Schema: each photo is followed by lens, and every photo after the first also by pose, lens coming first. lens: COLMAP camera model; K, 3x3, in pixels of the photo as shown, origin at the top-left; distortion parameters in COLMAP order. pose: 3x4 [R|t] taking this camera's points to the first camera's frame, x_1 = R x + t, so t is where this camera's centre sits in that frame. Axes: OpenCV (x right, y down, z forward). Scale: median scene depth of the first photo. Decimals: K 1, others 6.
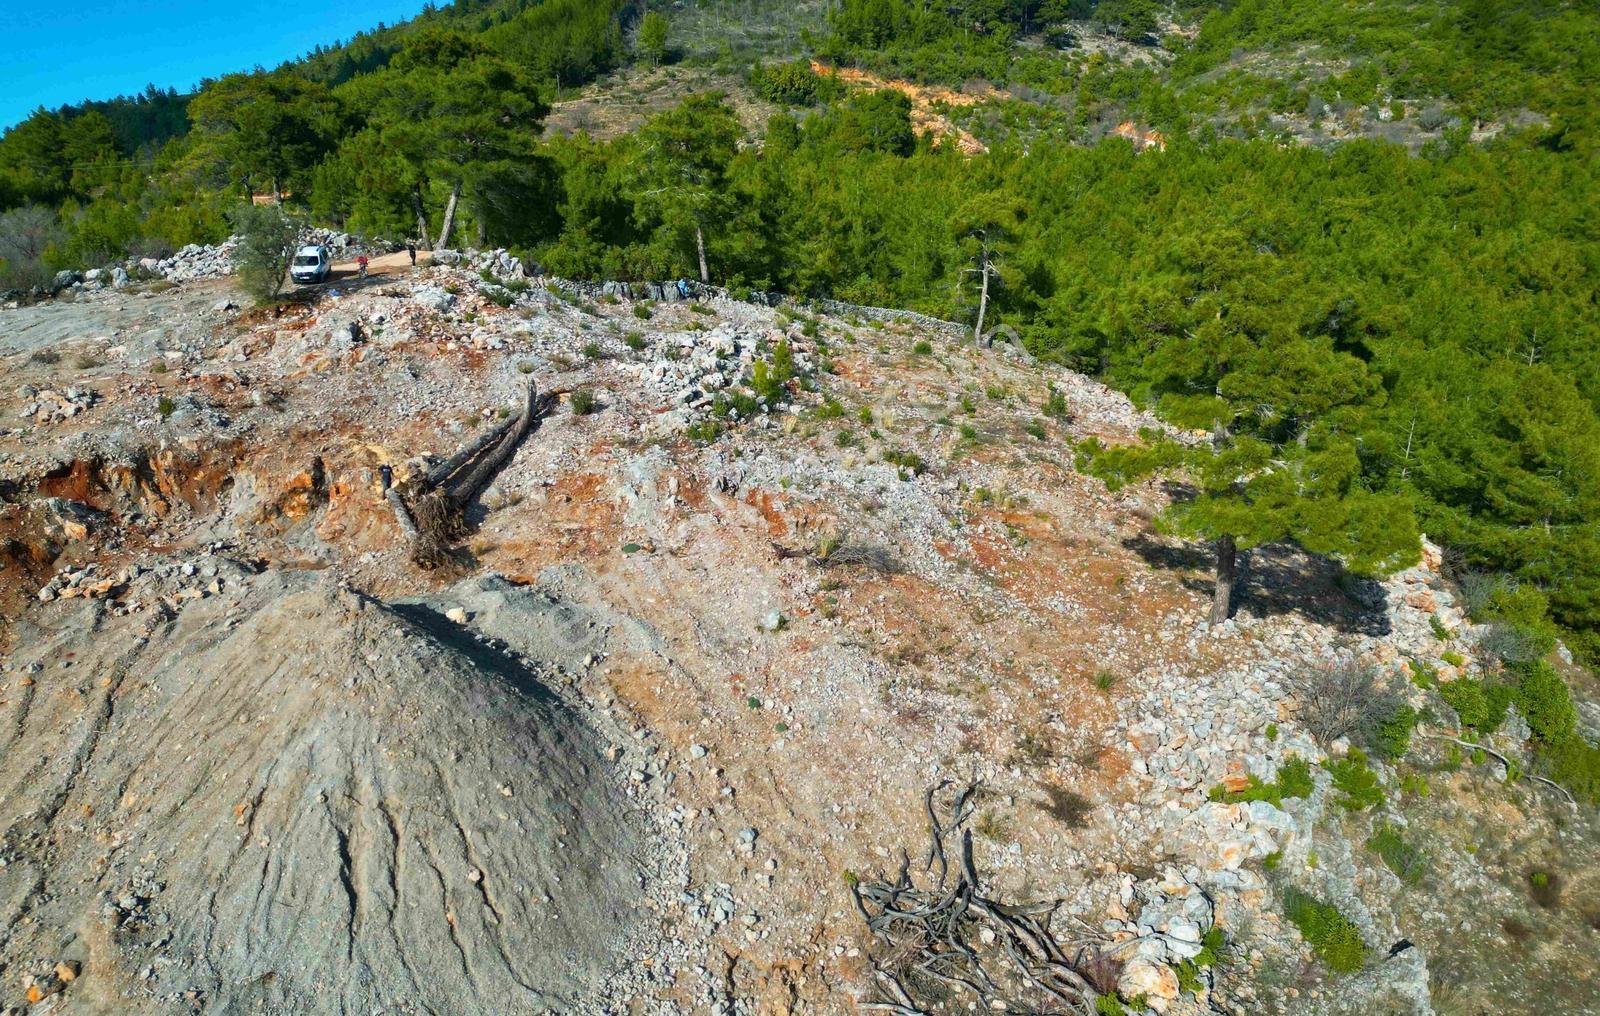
lens RADIAL K [[1125.1, 0, 800.0], [0, 1125.1, 508.0], [0, 0, 1]] dist [0.000795, 0.000502]
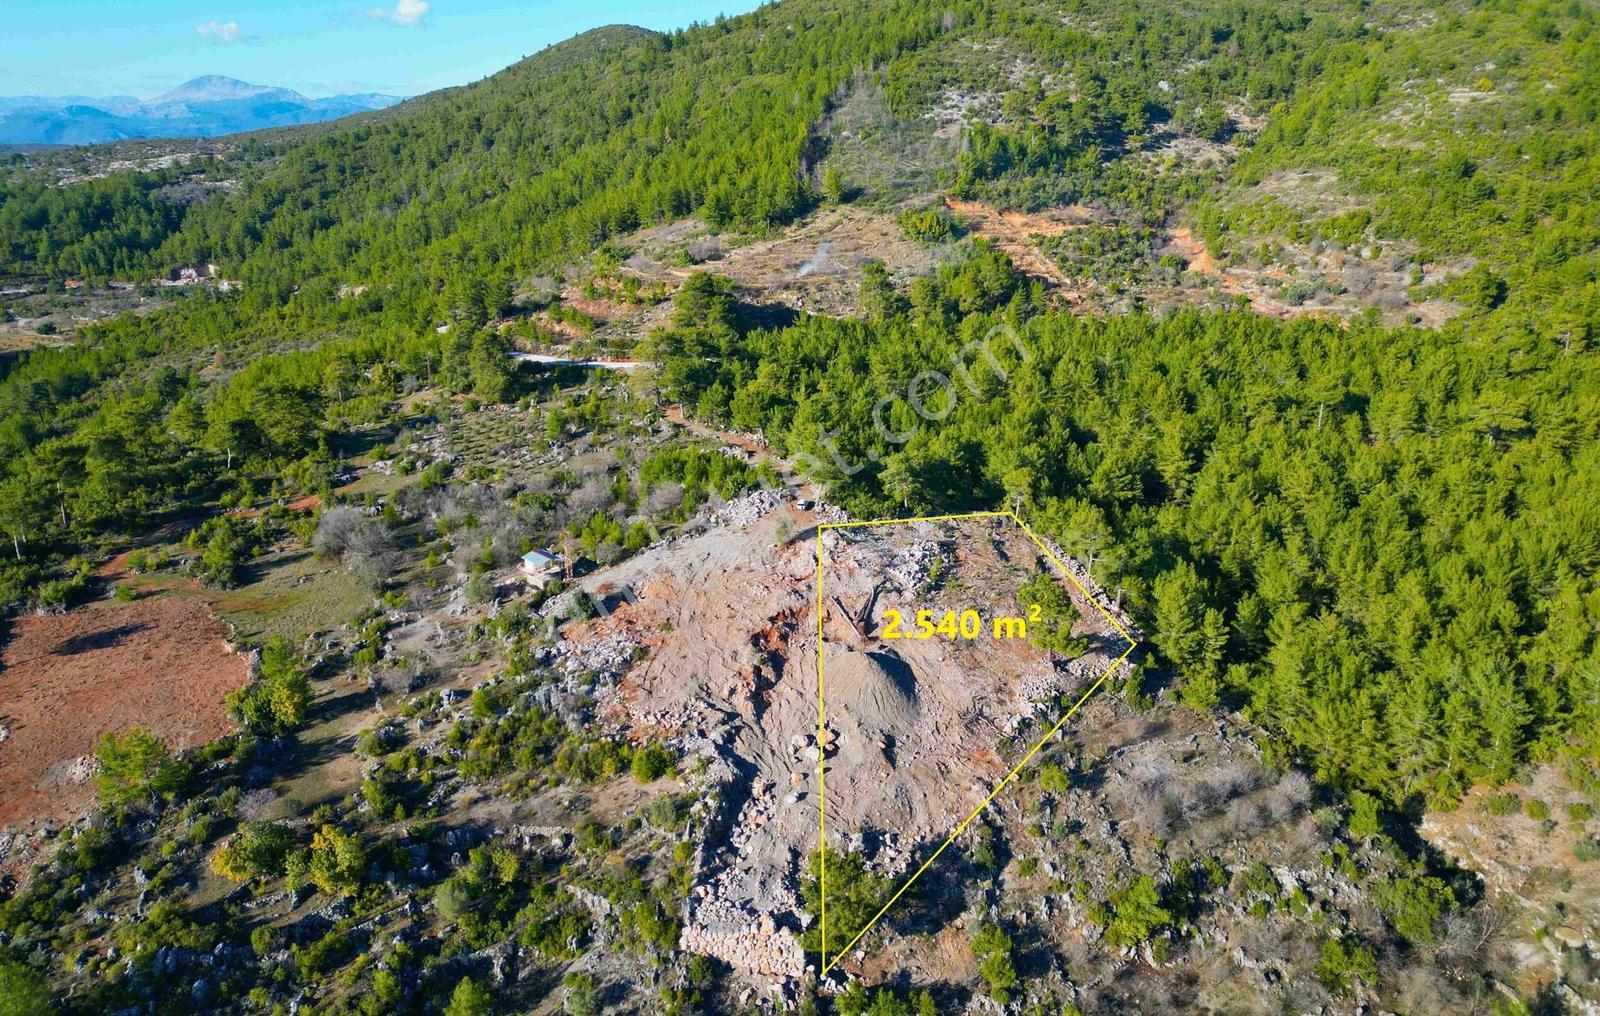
lens RADIAL K [[1105.9, 0, 799.7], [0, 1105.9, 476.7], [0, 0, 1]] dist [0.055977, -0.058468]
pose [[0.994181, 0.027733, -0.104094, -0.059707], [-0.025599, 0.999435, 0.021780, -0.290966], [0.104639, -0.018989, 0.994329, -1.419096]]
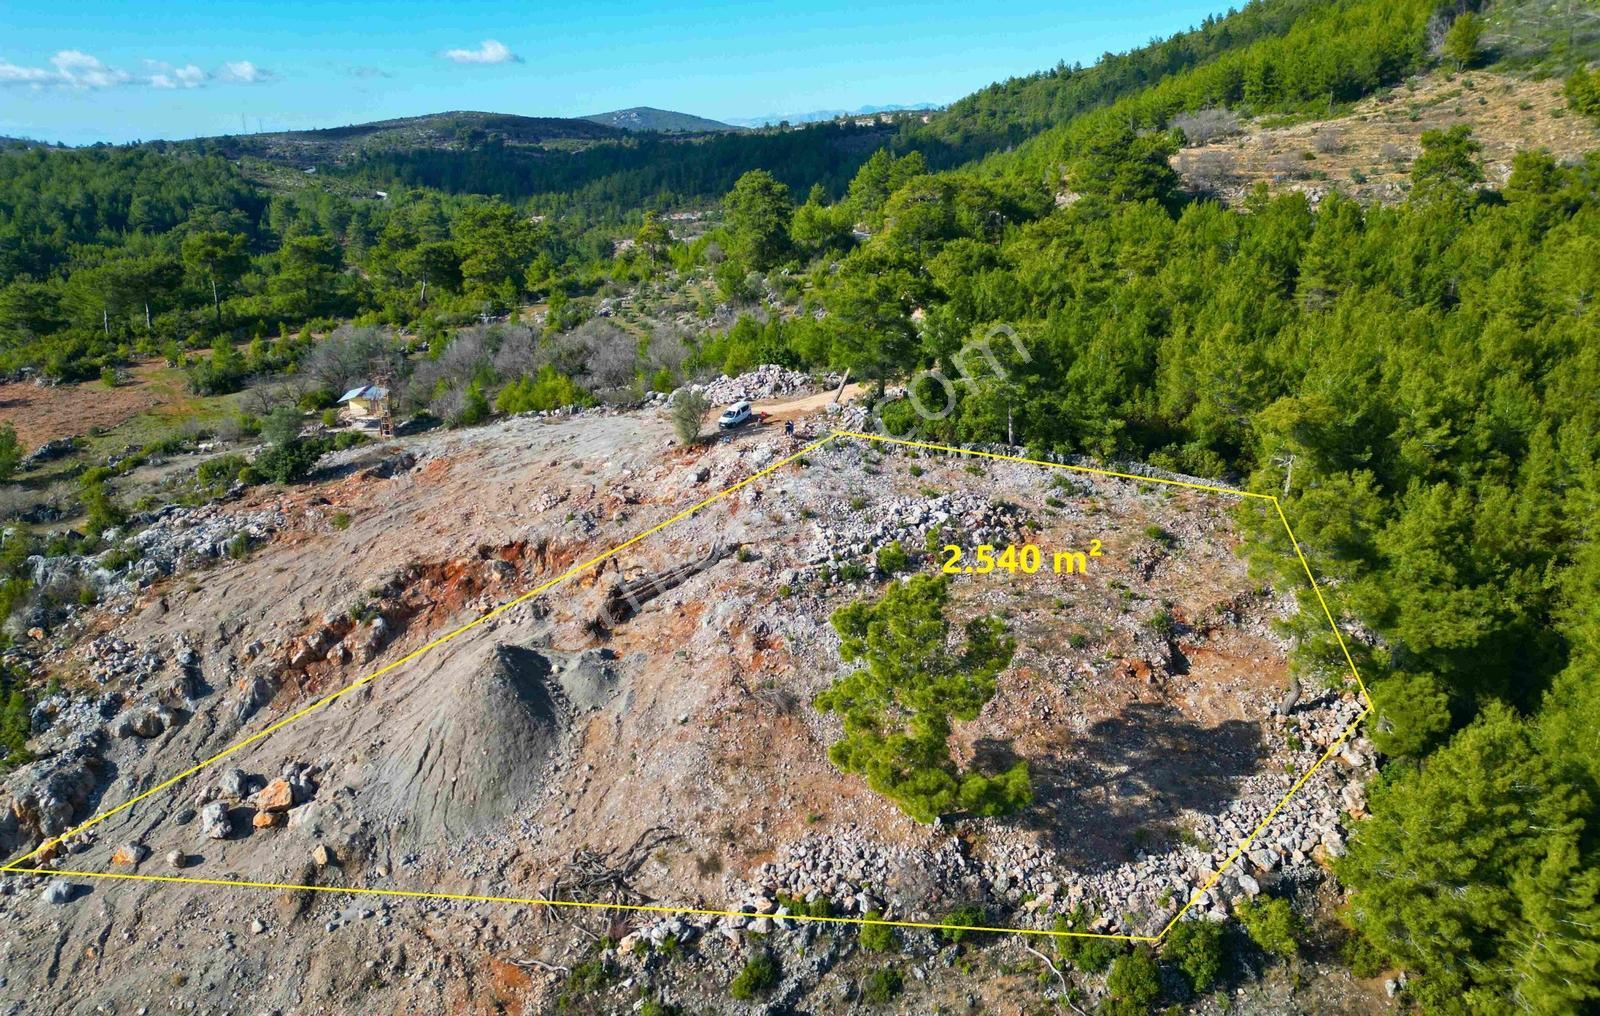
lens RADIAL K [[1105.9, 0, 799.7], [0, 1105.9, 476.7], [0, 0, 1]] dist [0.055977, -0.058468]
pose [[0.729438, 0.199919, -0.654181, 0.524867], [-0.179198, 0.978788, 0.099306, -0.216486], [0.660158, 0.044791, 0.749791, -0.127423]]
